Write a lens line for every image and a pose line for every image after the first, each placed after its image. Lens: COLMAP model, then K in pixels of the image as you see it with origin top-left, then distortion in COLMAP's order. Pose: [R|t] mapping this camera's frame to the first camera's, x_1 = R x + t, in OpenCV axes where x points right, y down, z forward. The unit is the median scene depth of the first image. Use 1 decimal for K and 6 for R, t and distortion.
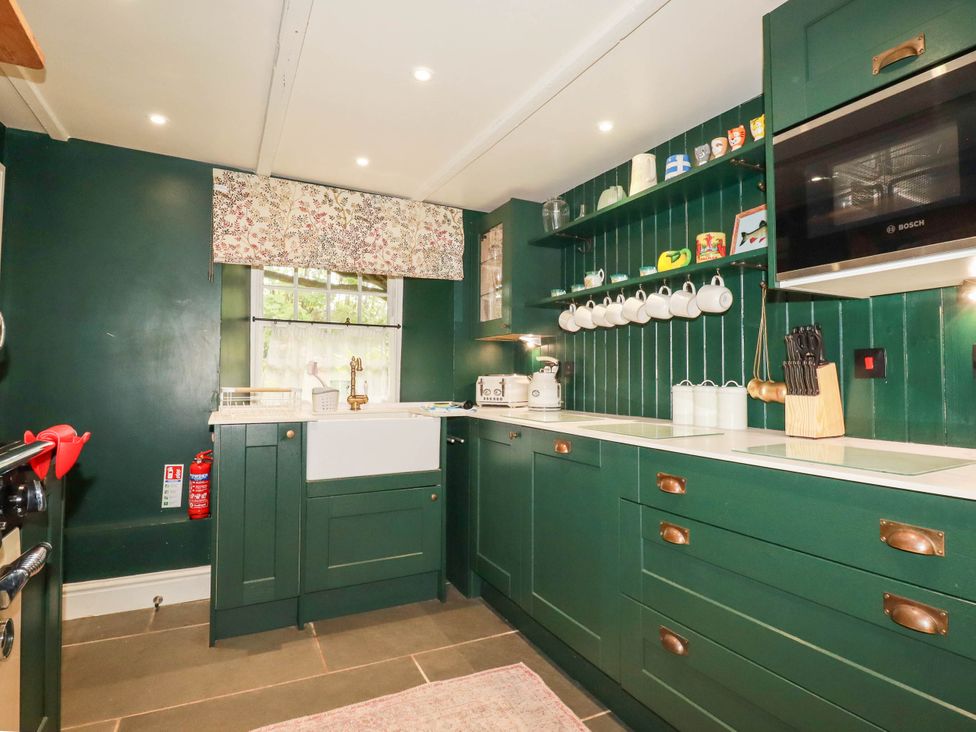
lens RADIAL K [[521.9, 0, 488.3], [0, 521.9, 359.9], [0, 0, 1]] dist [-0.000276, -0.013773]
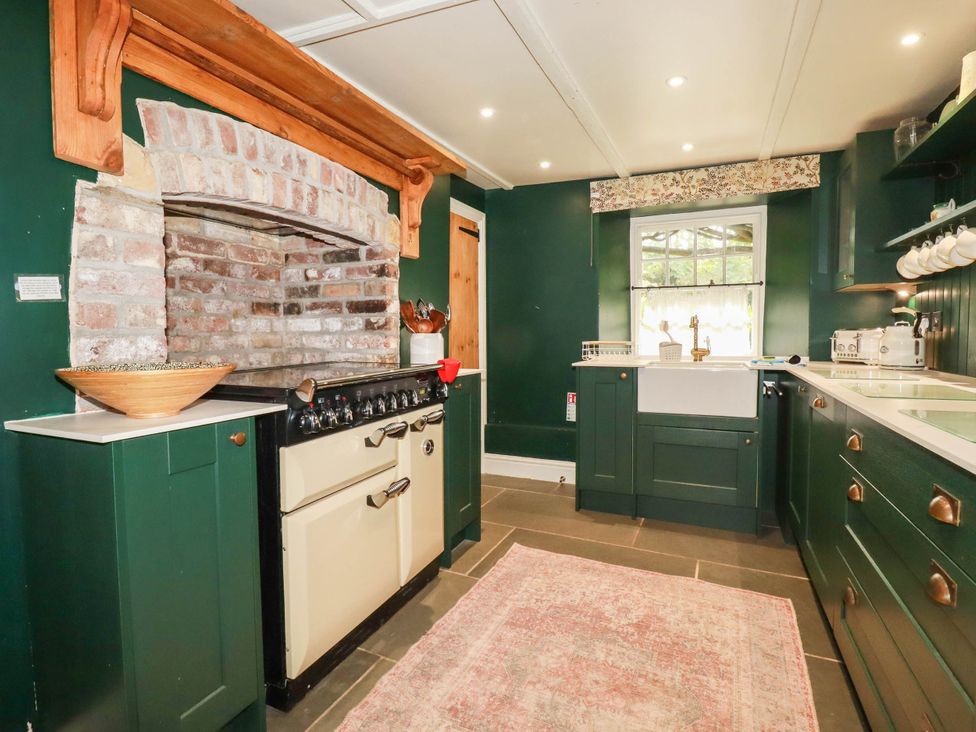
lens RADIAL K [[504.3, 0, 487.3], [0, 504.3, 360.1], [0, 0, 1]] dist [-0.003086, -0.011919]
pose [[0.617803, 0.033577, -0.785616, 0.376437], [0.036947, 0.996745, 0.071655, -0.004825], [0.785465, -0.073295, 0.614551, -0.068310]]
